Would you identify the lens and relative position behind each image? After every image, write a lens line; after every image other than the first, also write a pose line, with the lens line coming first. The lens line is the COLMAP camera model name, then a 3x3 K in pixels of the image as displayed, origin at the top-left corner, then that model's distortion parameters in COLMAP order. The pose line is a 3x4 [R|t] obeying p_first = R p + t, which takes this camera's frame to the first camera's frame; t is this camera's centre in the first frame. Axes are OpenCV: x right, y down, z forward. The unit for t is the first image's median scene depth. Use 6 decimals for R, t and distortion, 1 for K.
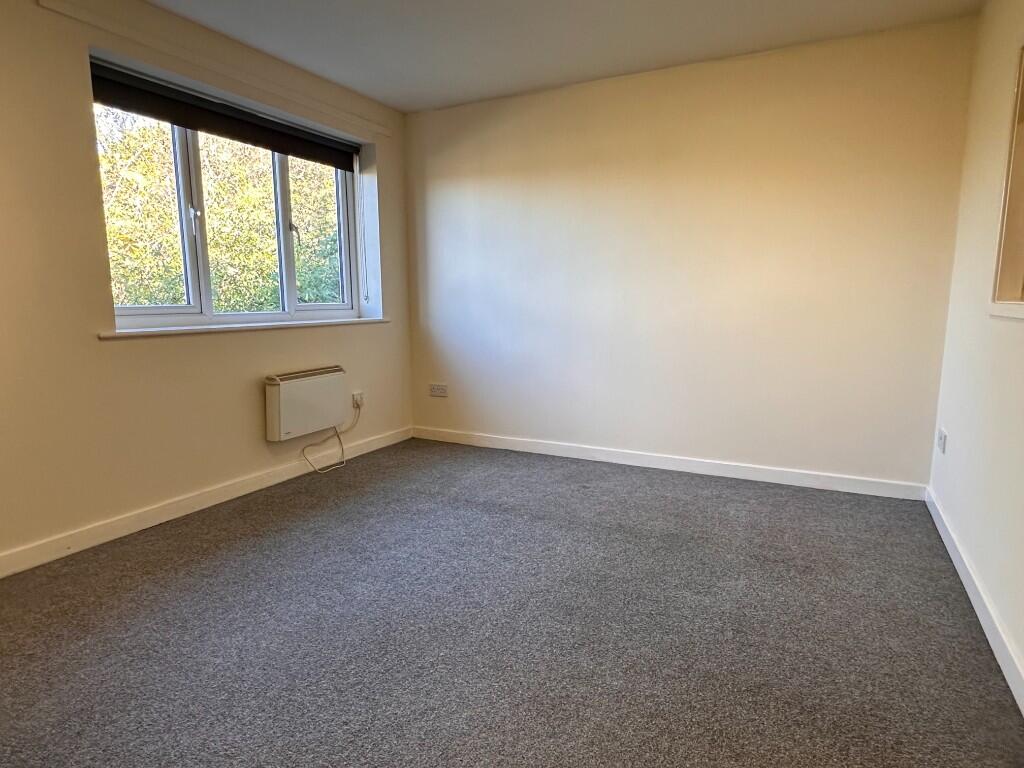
lens RADIAL K [[594.2, 0, 512.2], [0, 594.2, 384.8], [0, 0, 1]] dist [-0.007362, -0.001064]
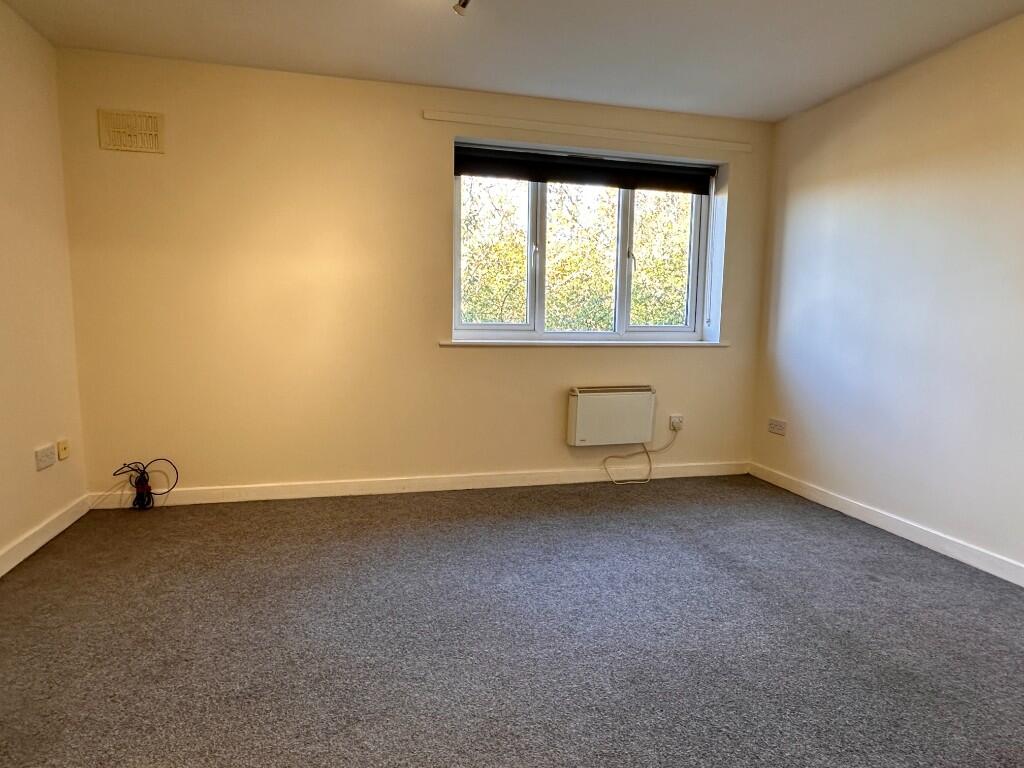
lens RADIAL K [[594.2, 0, 510.9], [0, 594.2, 385.3], [0, 0, 1]] dist [-0.007362, -0.001064]
pose [[0.666841, 0.101021, -0.738321, 0.320047], [-0.127186, 0.991661, 0.020812, -0.024835], [0.734266, 0.080026, 0.674129, 0.131860]]
